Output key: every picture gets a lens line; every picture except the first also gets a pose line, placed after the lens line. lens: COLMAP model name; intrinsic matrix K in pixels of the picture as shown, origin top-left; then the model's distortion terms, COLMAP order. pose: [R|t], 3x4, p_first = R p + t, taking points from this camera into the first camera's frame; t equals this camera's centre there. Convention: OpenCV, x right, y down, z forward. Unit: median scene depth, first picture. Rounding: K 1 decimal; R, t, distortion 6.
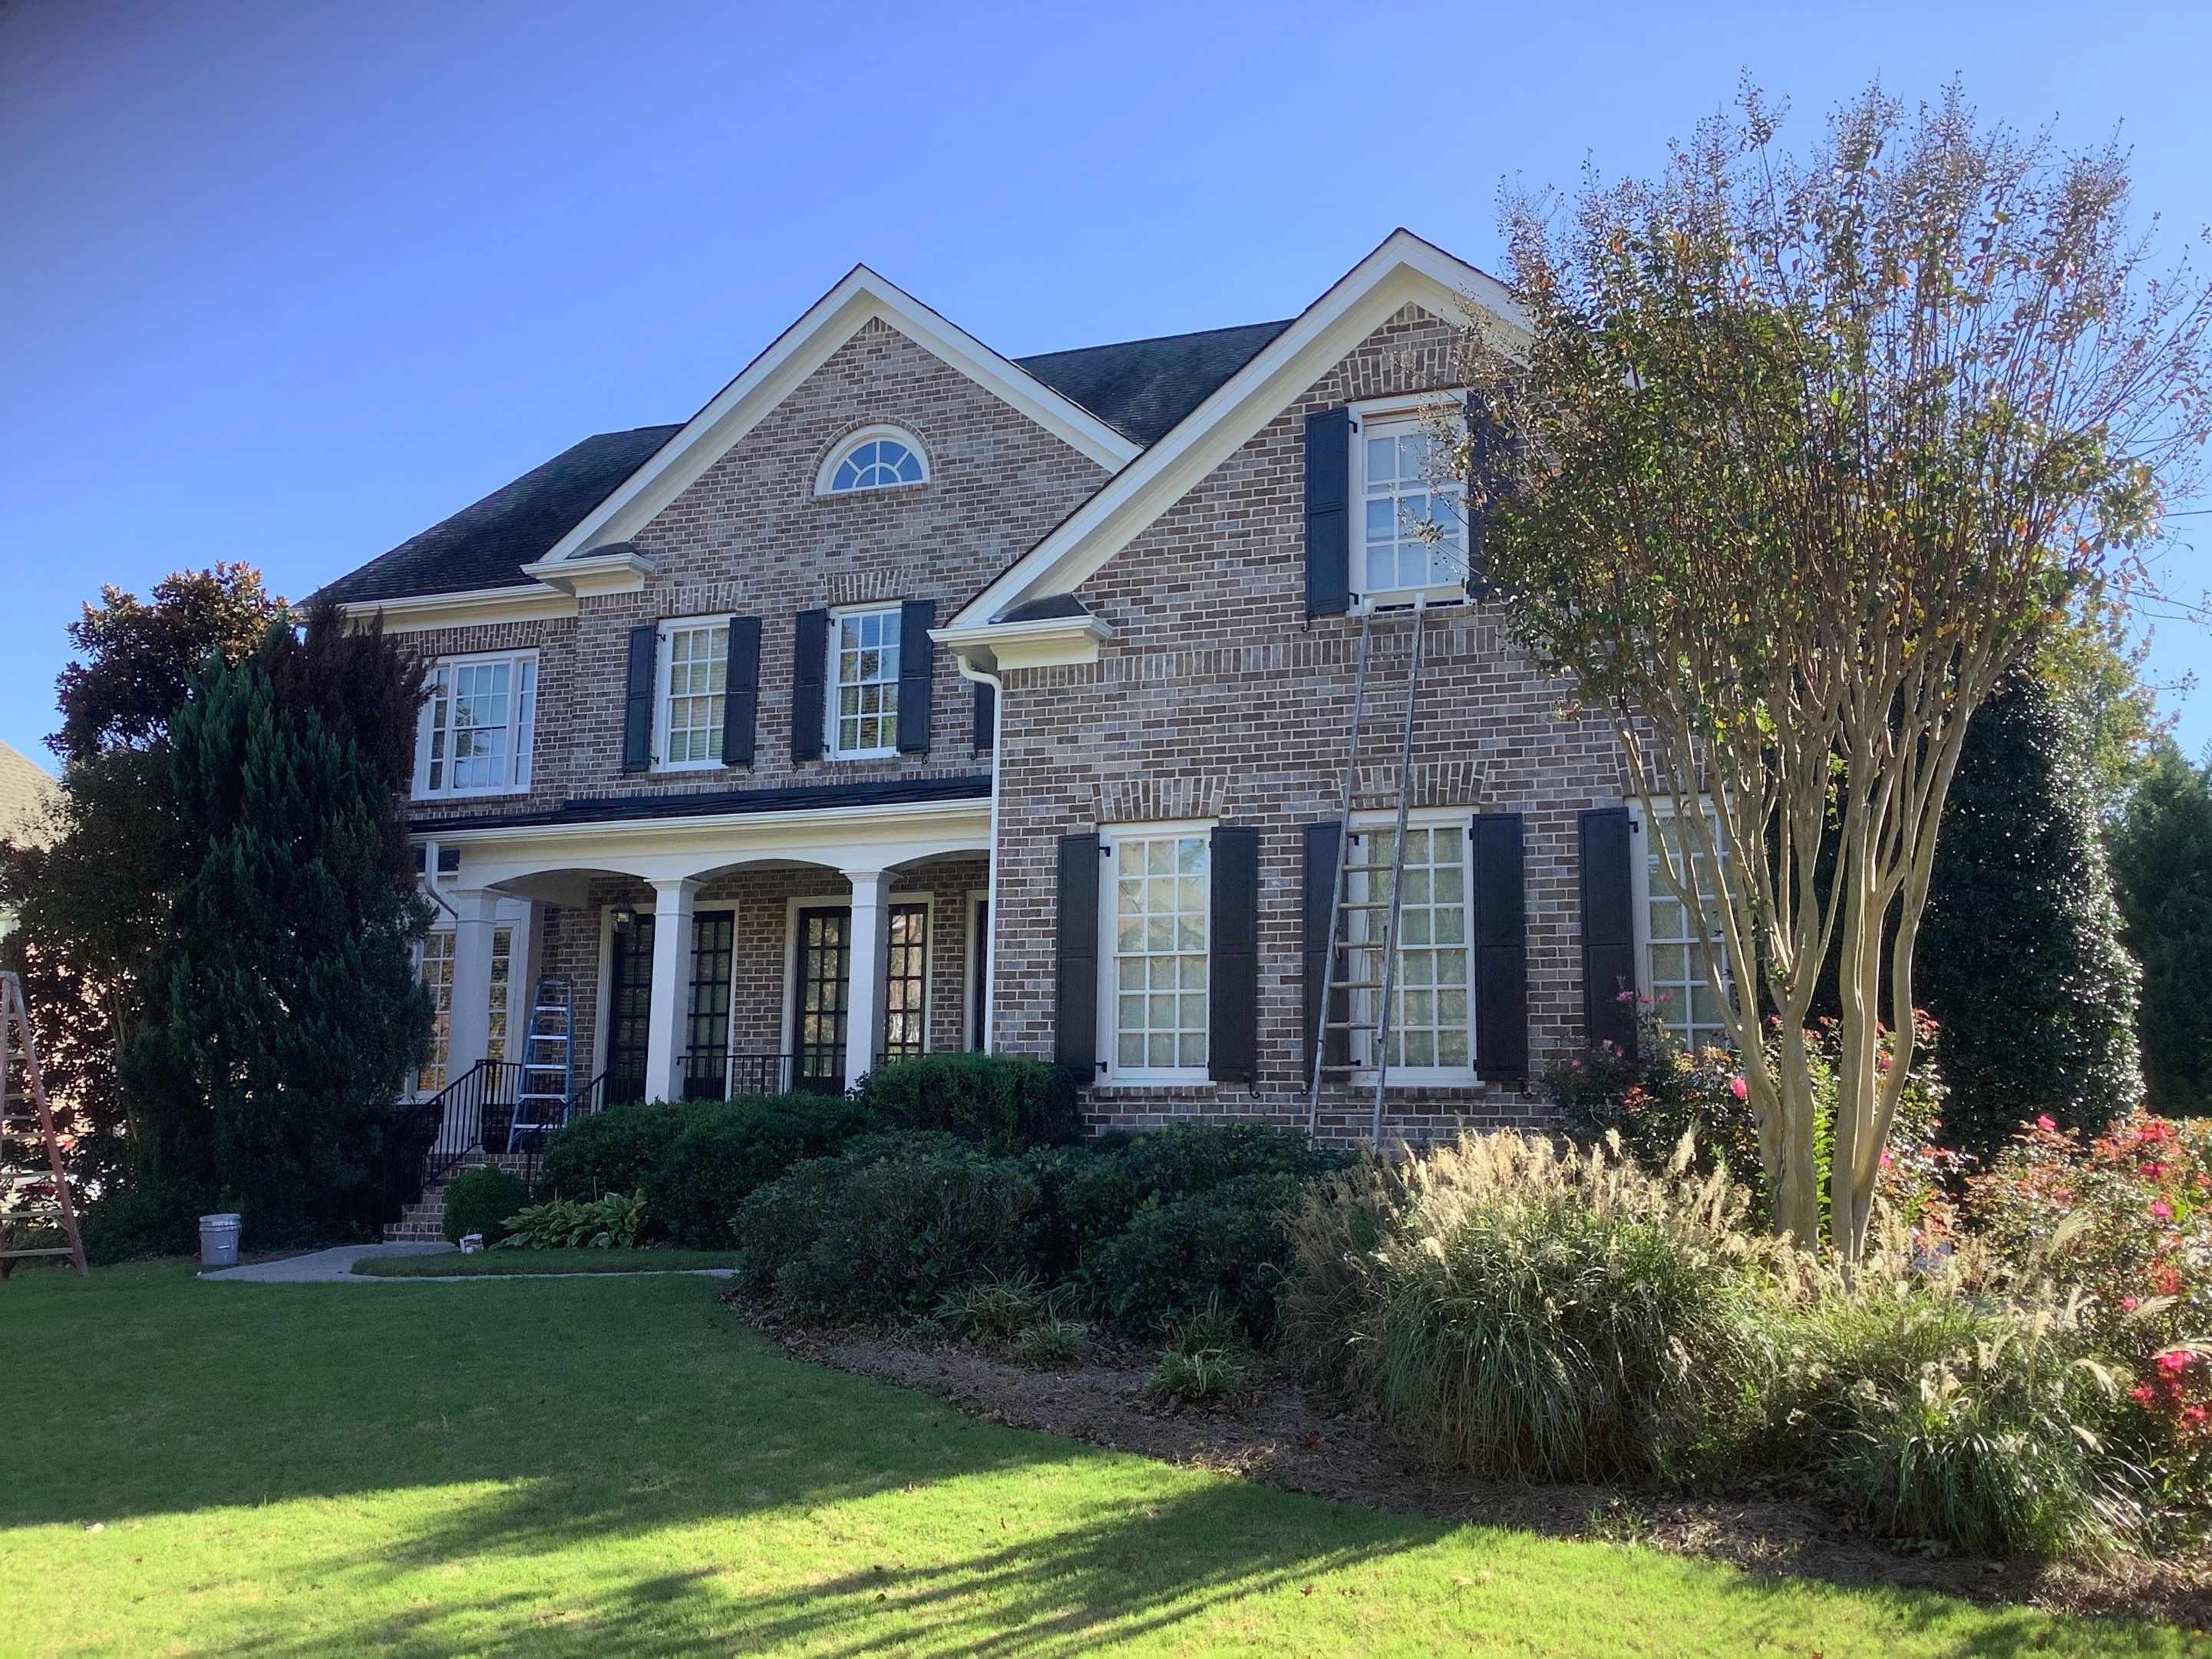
lens RADIAL K [[1994.6, 0, 1106.0], [0, 1994.6, 829.5], [0, 0, 1]] dist [0.032950, 0.003975]
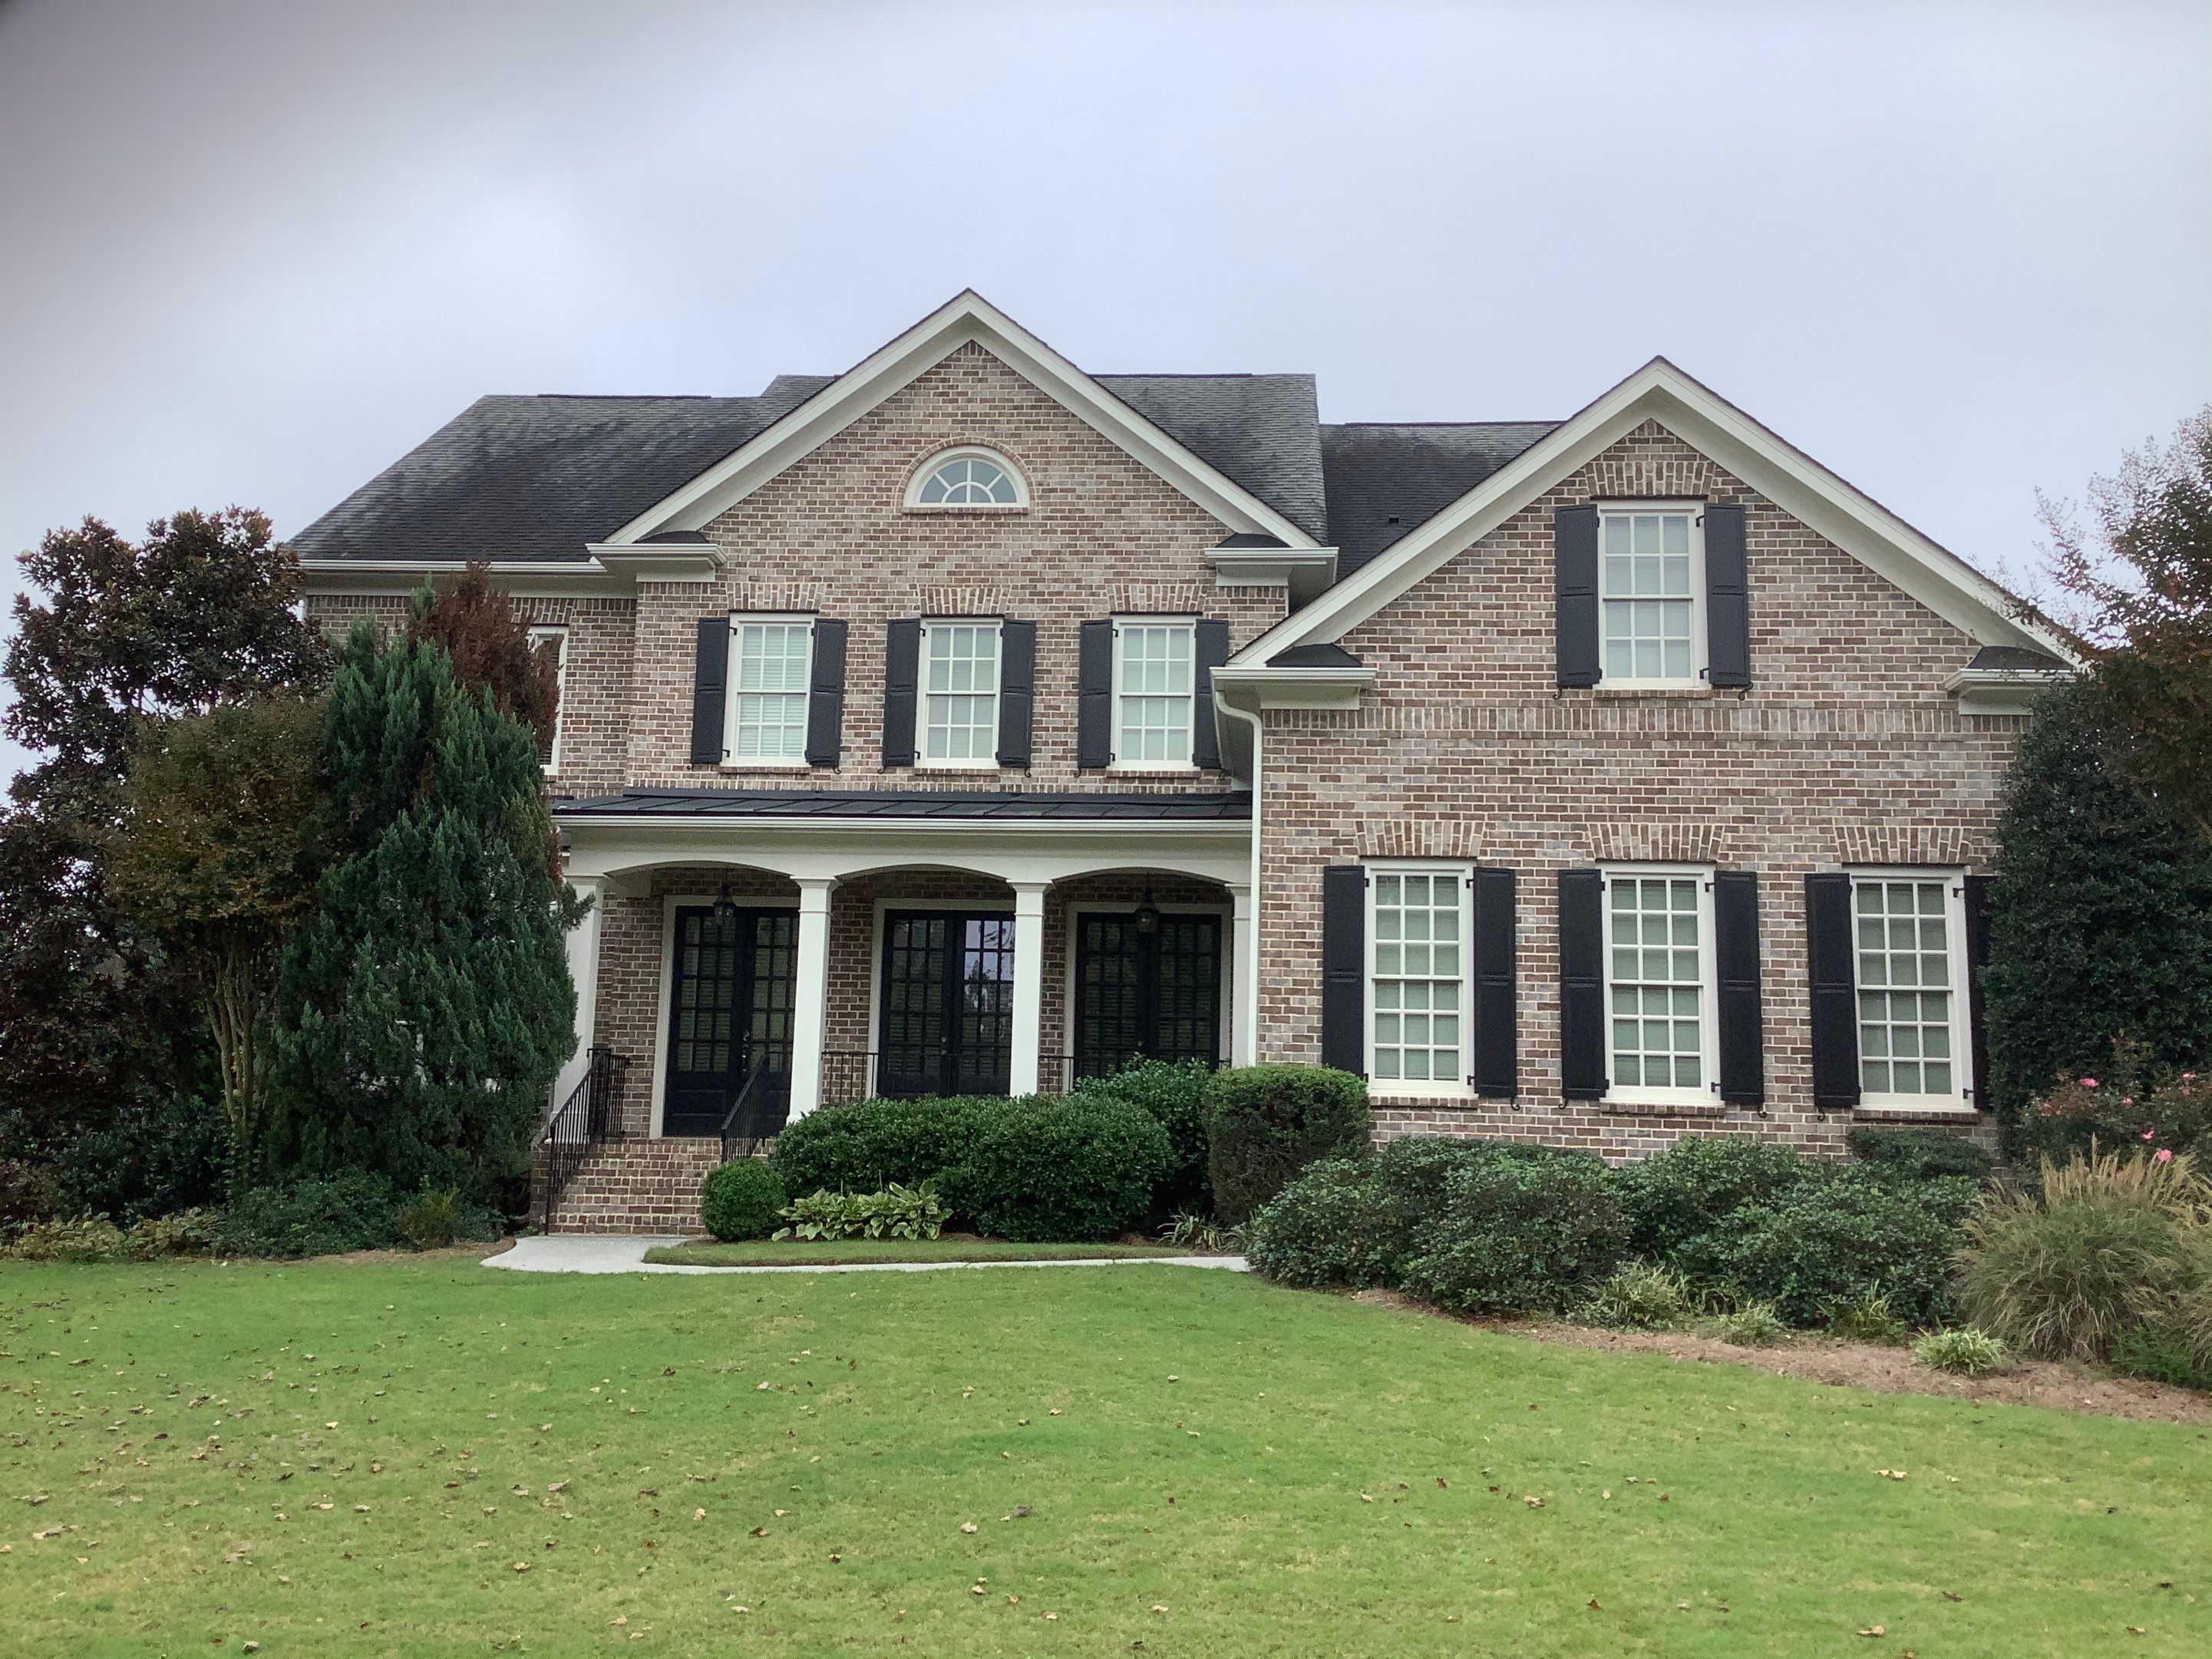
lens RADIAL K [[1994.6, 0, 1106.0], [0, 1994.6, 829.5], [0, 0, 1]] dist [0.032950, 0.003975]
pose [[0.960462, 0.059699, 0.271934, -0.436913], [-0.060518, 0.998153, -0.005381, -0.003637], [-0.271753, -0.011289, 0.962301, -0.021411]]
